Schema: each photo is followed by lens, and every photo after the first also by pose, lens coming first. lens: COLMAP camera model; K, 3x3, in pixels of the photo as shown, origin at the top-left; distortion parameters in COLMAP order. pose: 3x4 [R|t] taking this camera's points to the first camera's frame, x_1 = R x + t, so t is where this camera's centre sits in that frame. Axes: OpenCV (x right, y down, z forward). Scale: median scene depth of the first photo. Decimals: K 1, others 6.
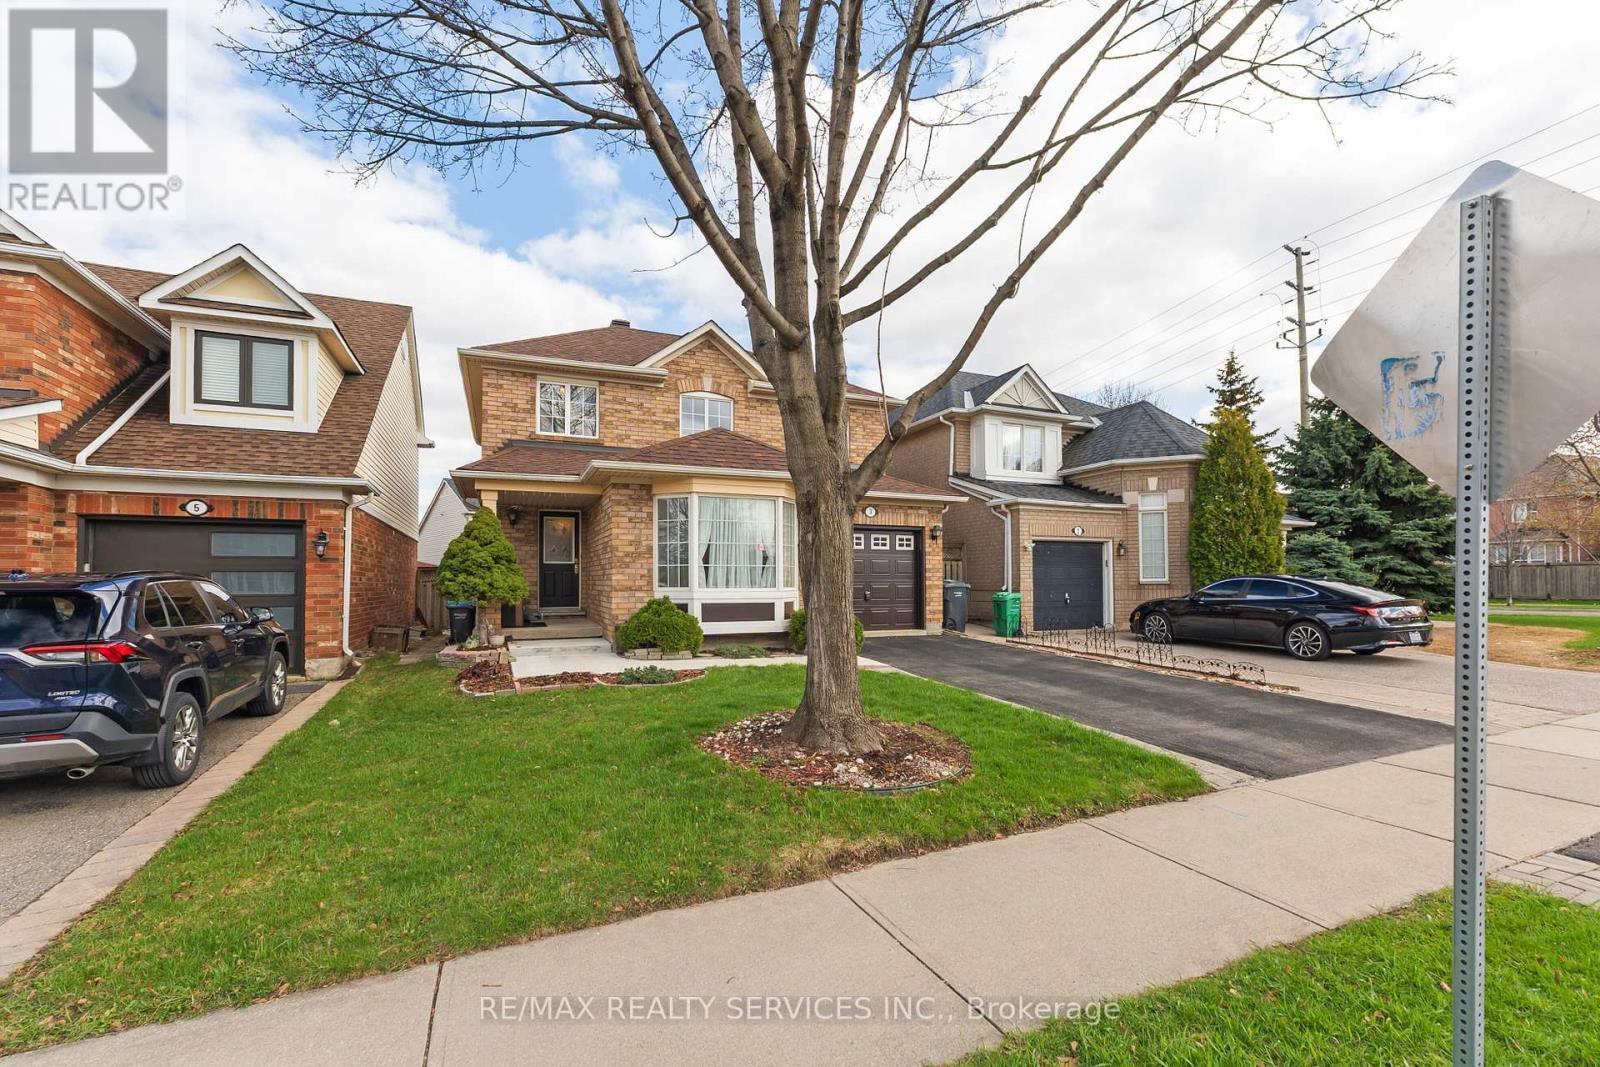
lens RADIAL K [[706.6, 0, 823.9], [0, 706.6, 536.0], [0, 0, 1]] dist [0.003857, 0.000751]
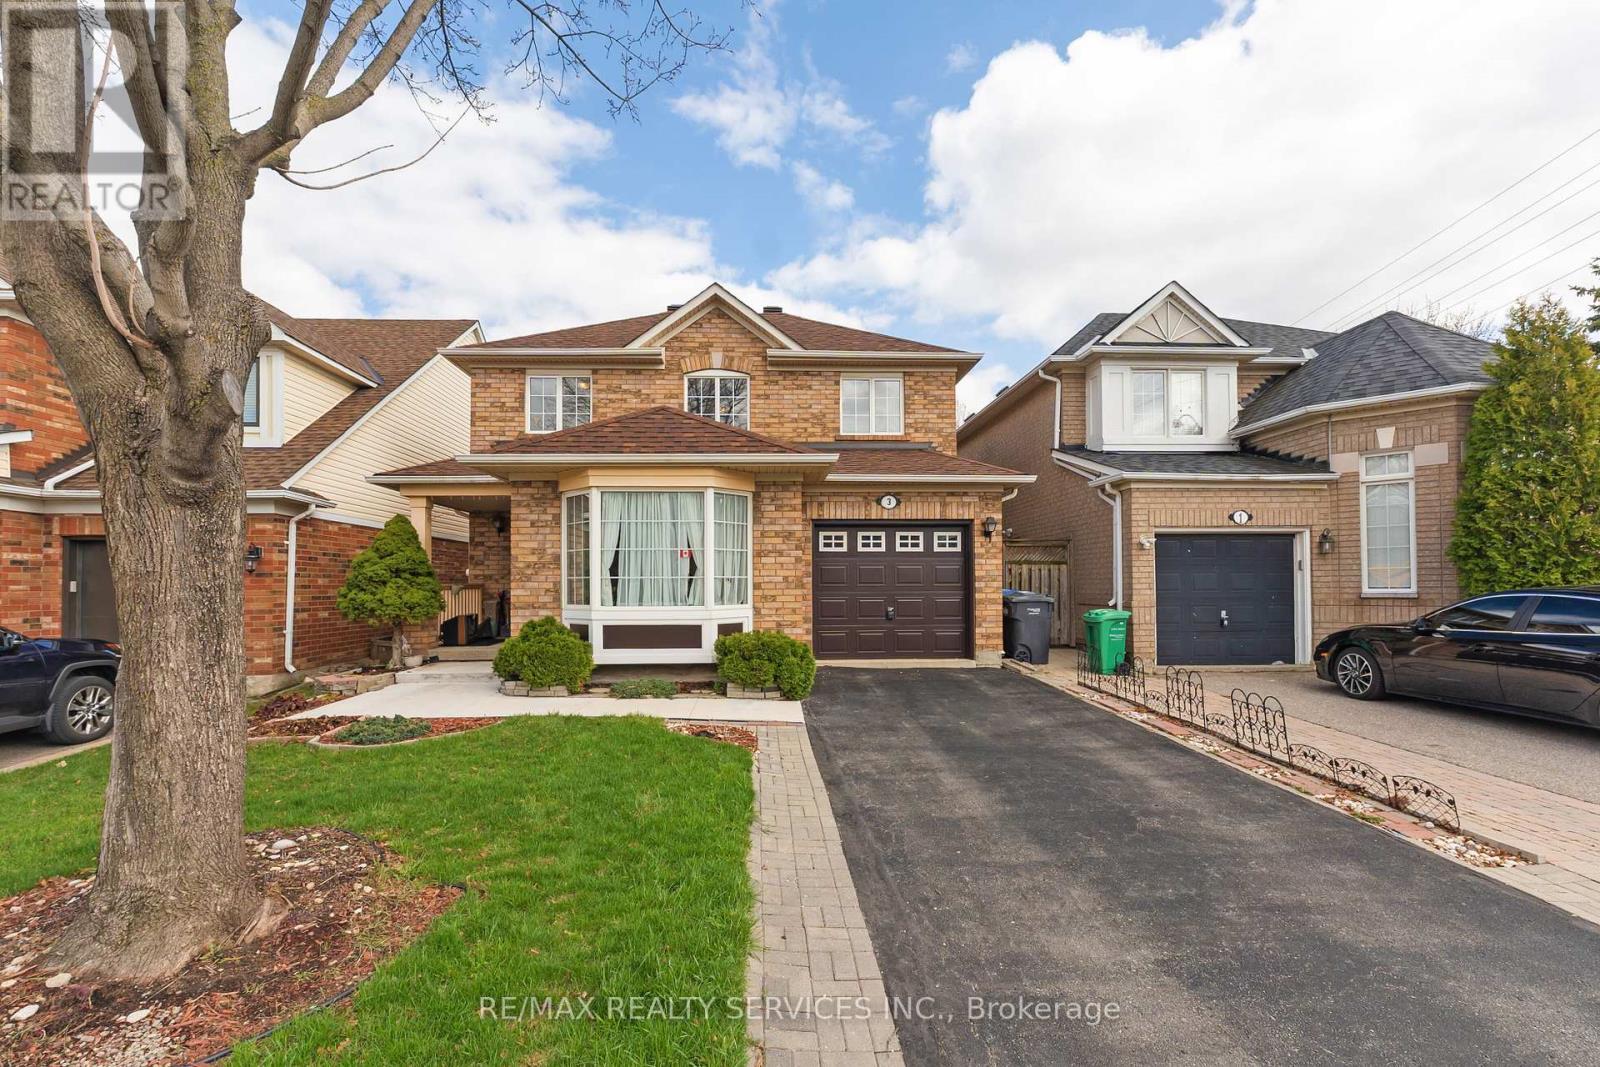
lens RADIAL K [[692.6, 0, 795.6], [0, 692.6, 559.2], [0, 0, 1]] dist [0.000856, -0.000395]
pose [[0.927688, -0.013971, -0.373096, 0.240576], [0.026273, 0.999265, 0.027909, 0.003278], [0.372431, -0.035693, 0.927373, 0.268144]]
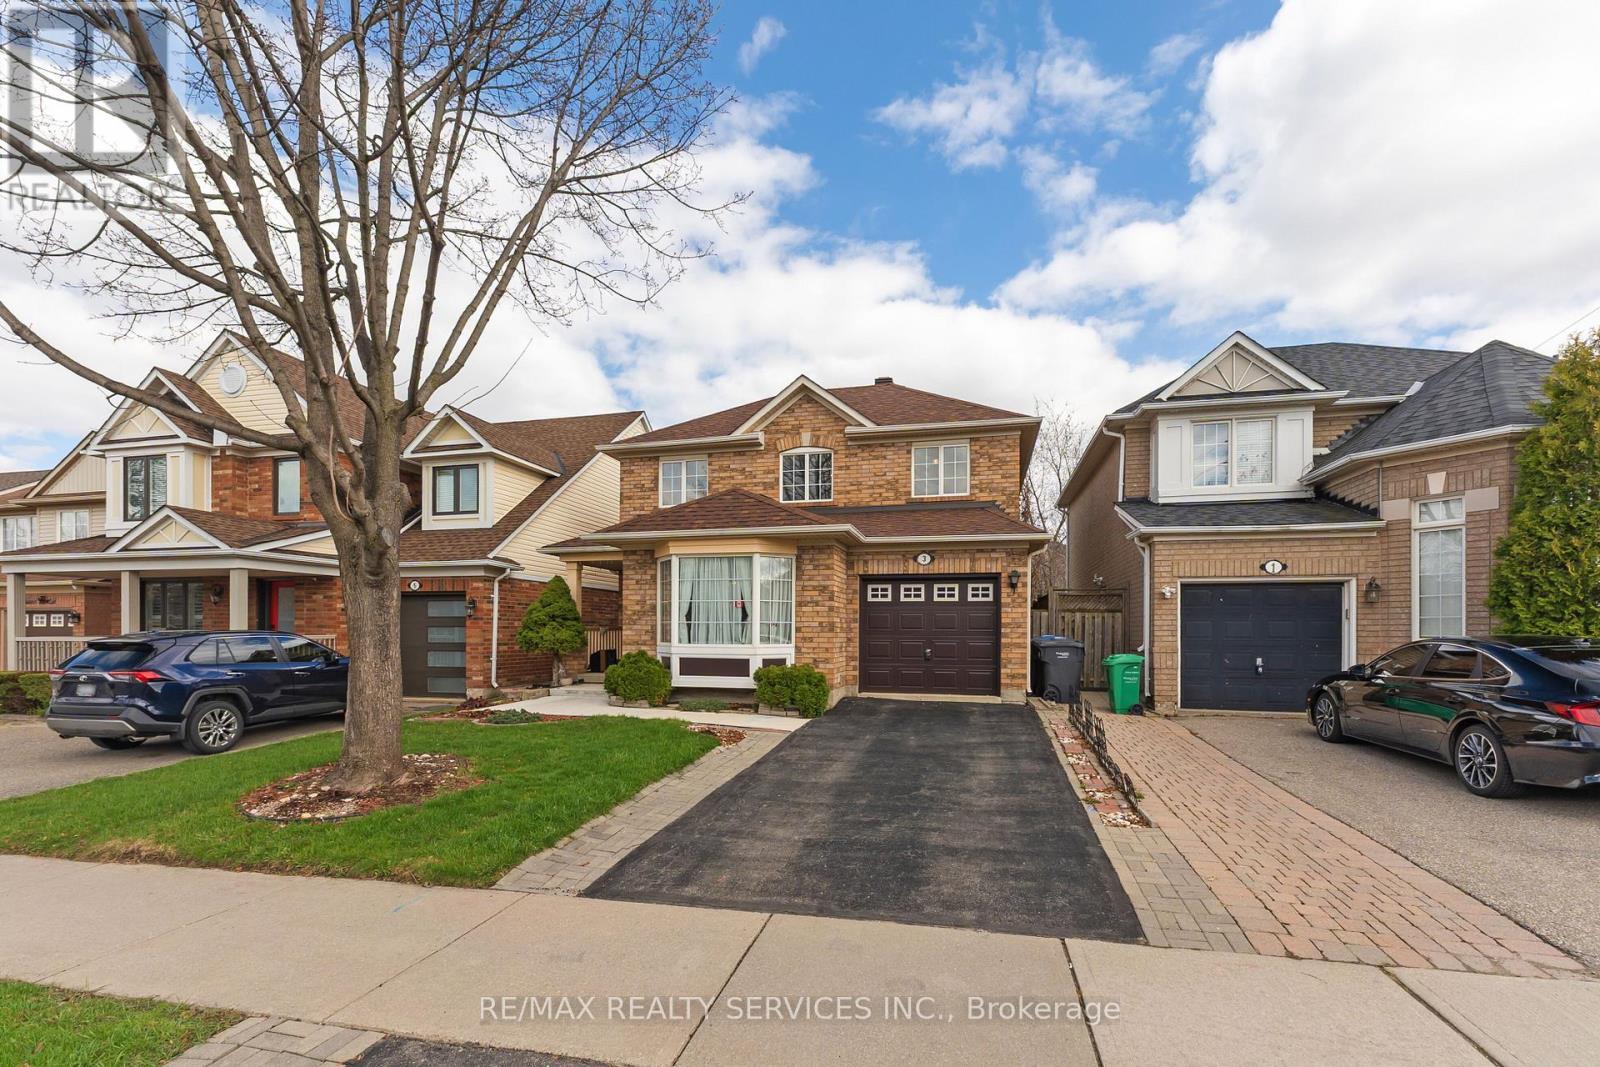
lens RADIAL K [[715.3, 0, 811.8], [0, 715.3, 612.2], [0, 0, 1]] dist [-0.005549, 0.000106]
pose [[0.784457, -0.008129, -0.620130, 0.491462], [0.034172, 0.998962, 0.030133, 0.000383], [0.619241, -0.044829, 0.783920, 0.208007]]
